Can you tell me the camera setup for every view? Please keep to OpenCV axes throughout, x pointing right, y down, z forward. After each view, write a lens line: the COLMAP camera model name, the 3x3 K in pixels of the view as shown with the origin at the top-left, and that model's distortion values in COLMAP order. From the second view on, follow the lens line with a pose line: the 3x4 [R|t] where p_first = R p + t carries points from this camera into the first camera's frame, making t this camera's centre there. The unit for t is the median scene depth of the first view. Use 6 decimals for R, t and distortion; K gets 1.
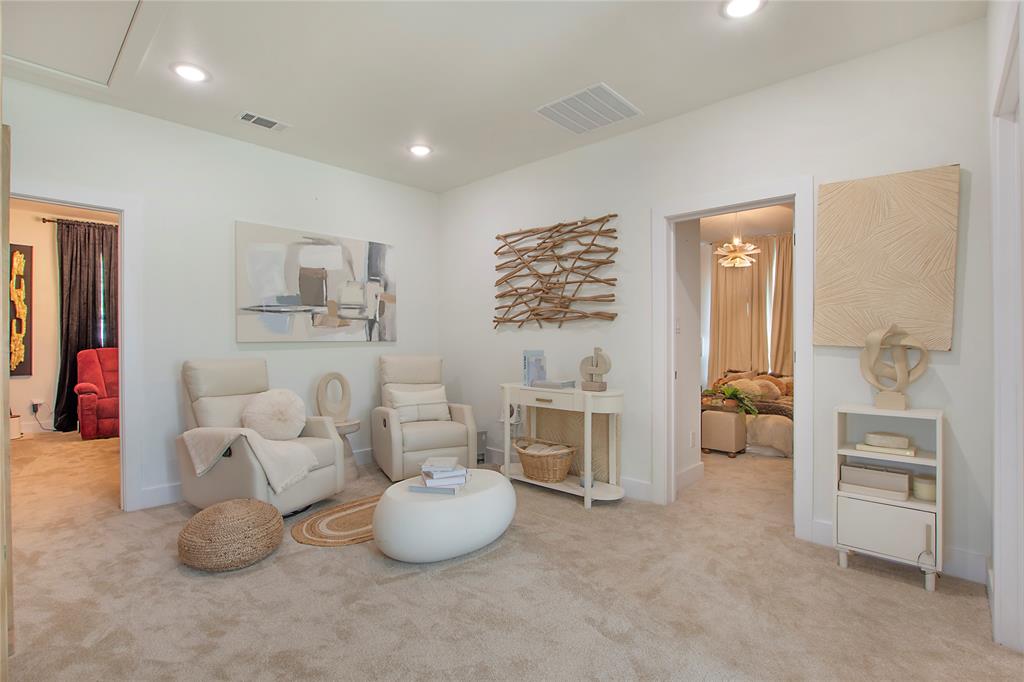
lens RADIAL K [[473.5, 0, 509.9], [0, 473.5, 343.0], [0, 0, 1]] dist [-0.019244, 0.000312]
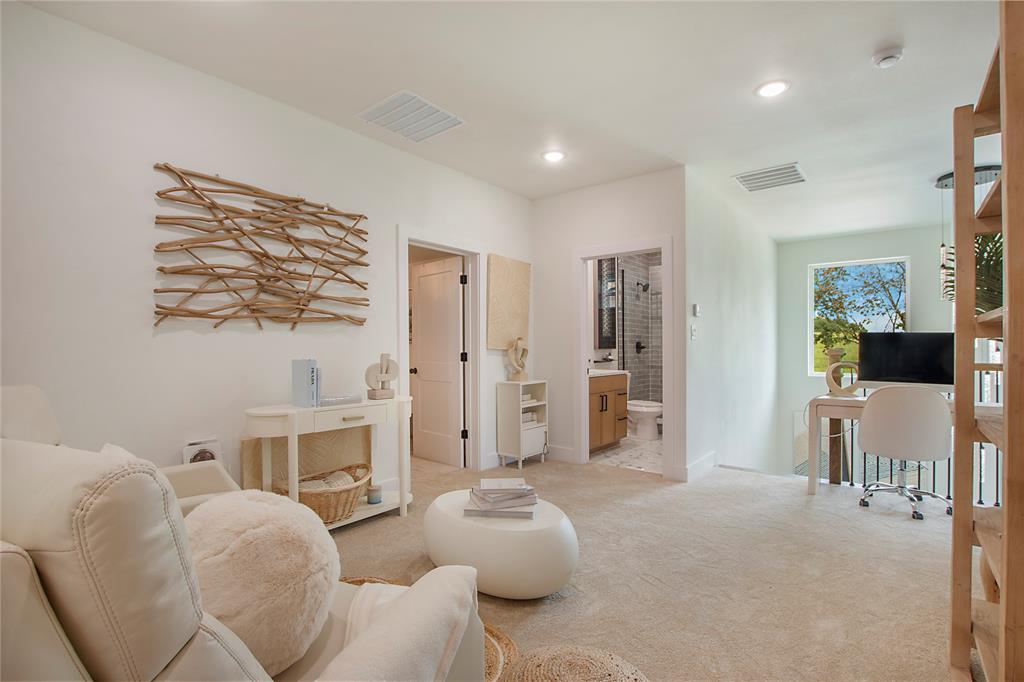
lens RADIAL K [[473.5, 0, 510.2], [0, 473.5, 341.7], [0, 0, 1]] dist [-0.019244, 0.000312]
pose [[-0.049580, 0.003239, 0.998765, -0.913346], [0.005133, 0.999982, -0.002988, -0.012283], [-0.998757, 0.004978, -0.049596, 0.906229]]
